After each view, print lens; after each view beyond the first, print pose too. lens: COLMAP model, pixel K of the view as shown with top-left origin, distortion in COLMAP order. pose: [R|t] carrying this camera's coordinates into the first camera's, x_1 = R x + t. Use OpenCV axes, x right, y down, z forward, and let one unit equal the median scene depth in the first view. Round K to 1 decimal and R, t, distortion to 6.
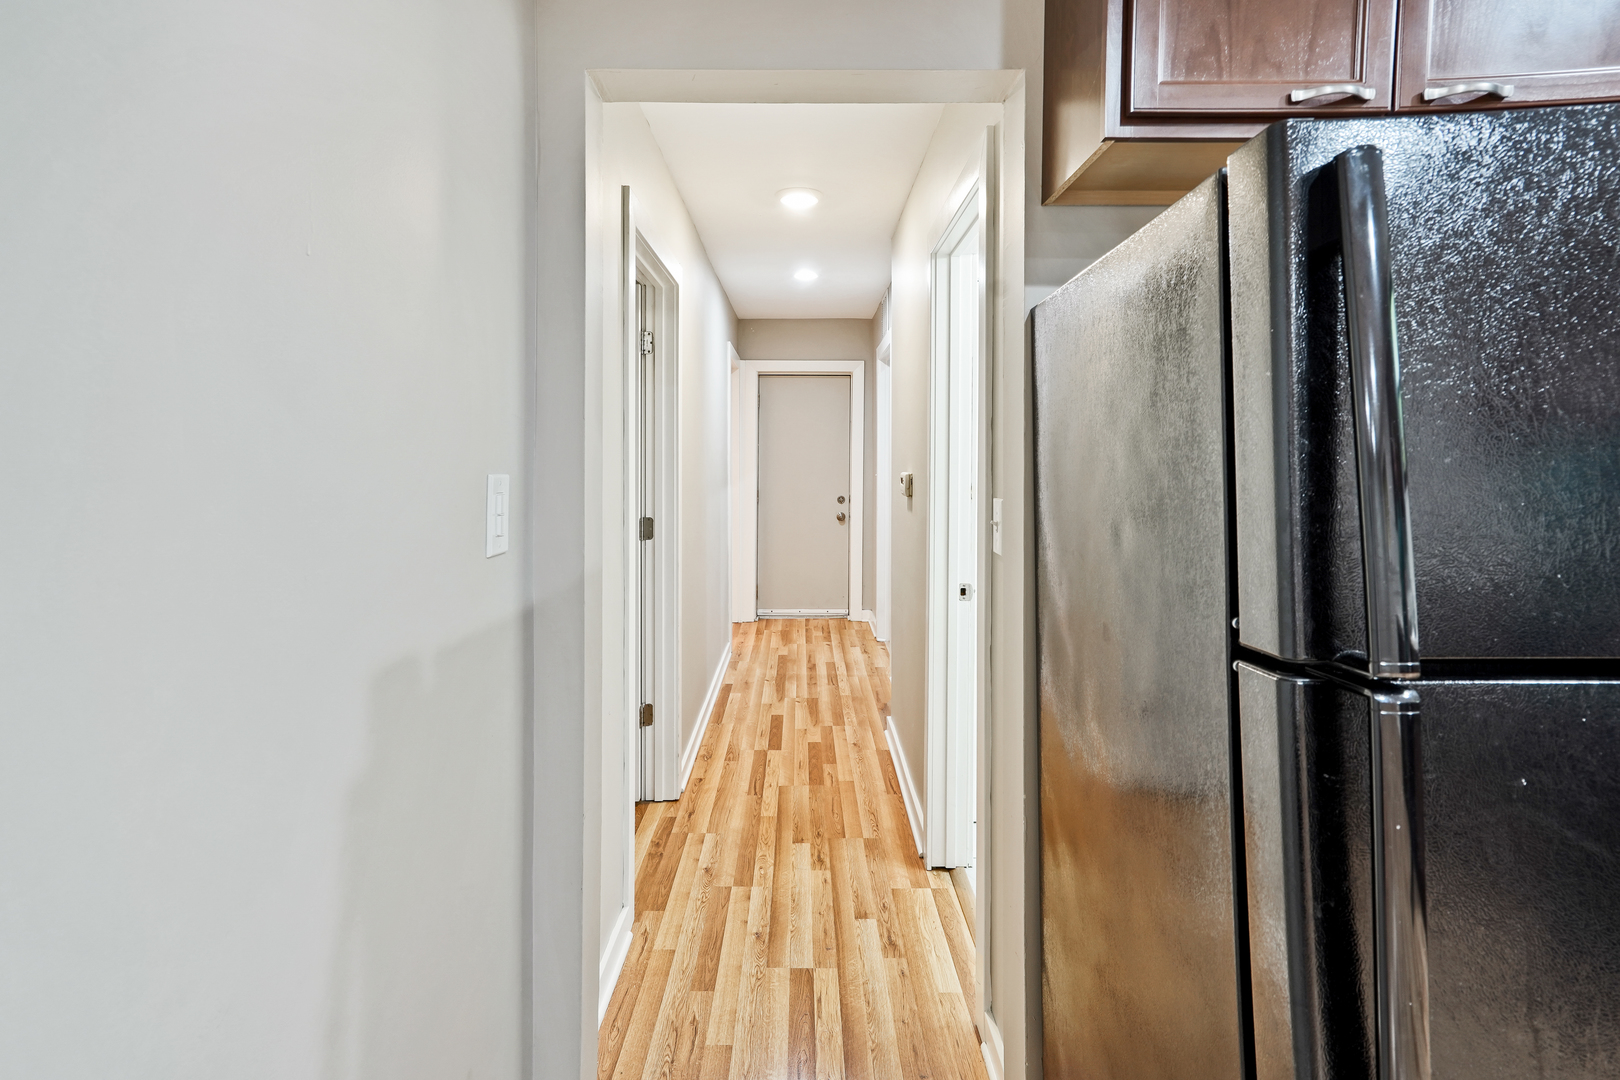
lens RADIAL K [[762.7, 0, 803.9], [0, 762.7, 534.4], [0, 0, 1]] dist [-0.057139, 0.019817]
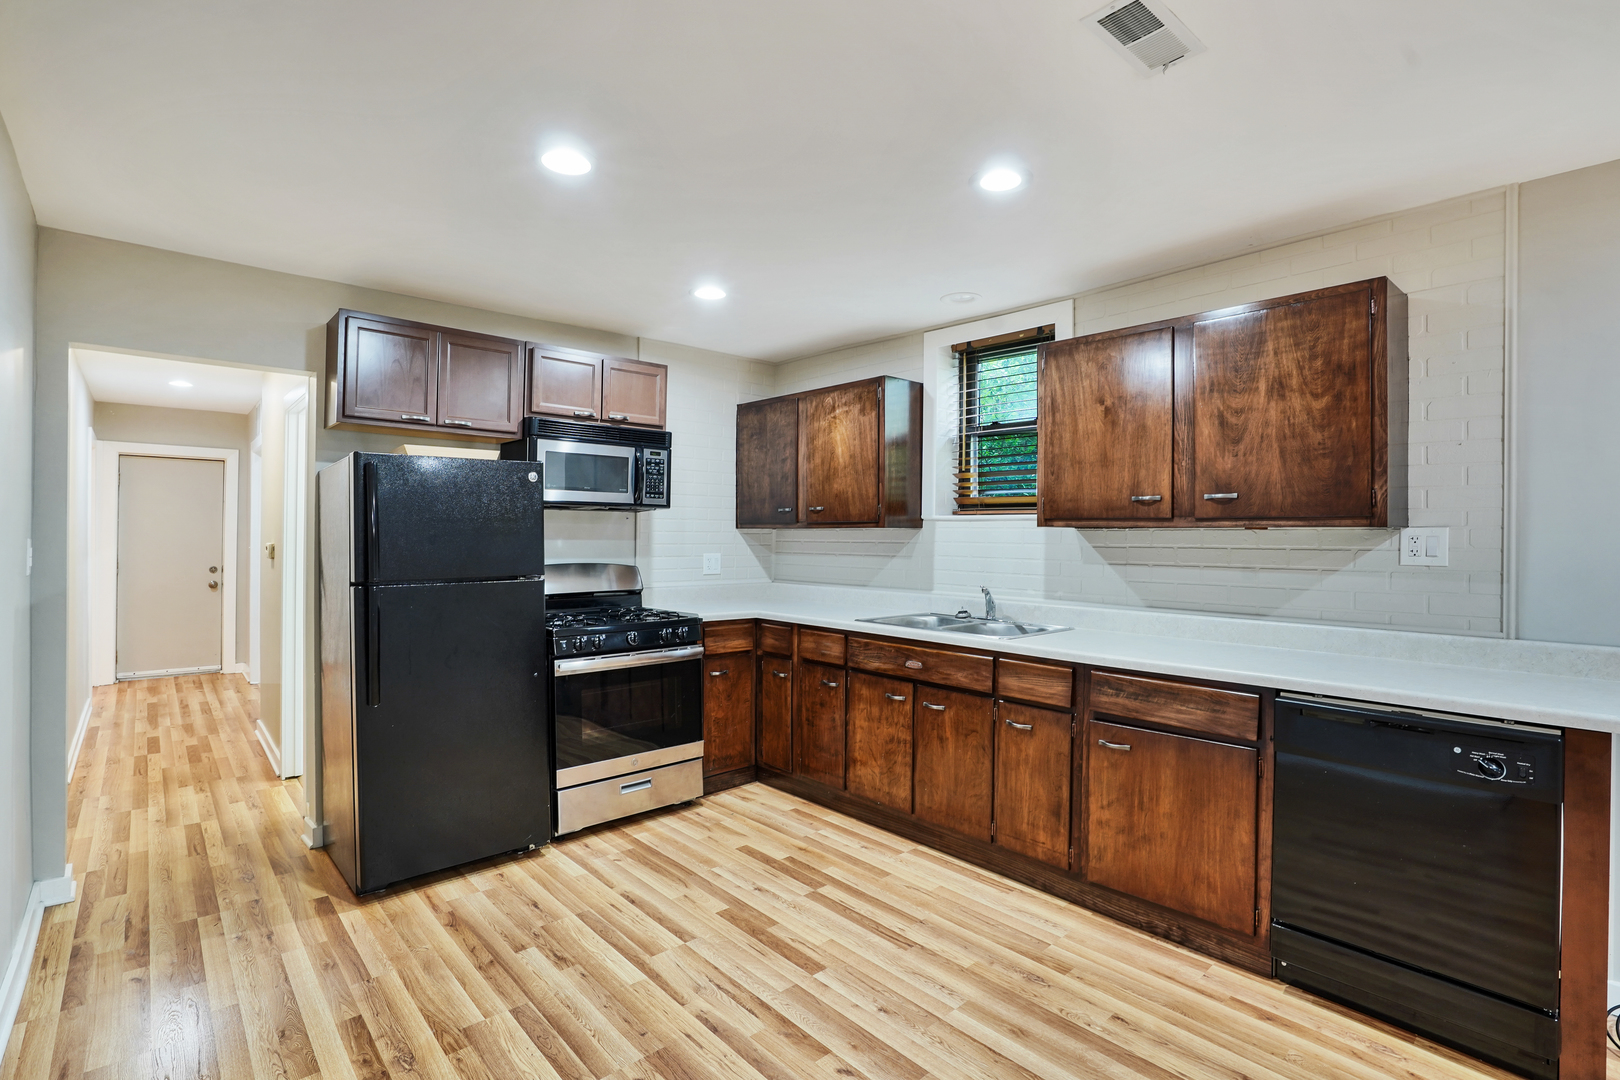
lens RADIAL K [[762.7, 0, 803.9], [0, 762.7, 534.4], [0, 0, 1]] dist [-0.057139, 0.019817]
pose [[0.747620, 0.011049, 0.664035, -0.044588], [0.056777, 0.995138, -0.080482, 0.067991], [-0.661696, 0.097872, 0.743357, -0.671926]]
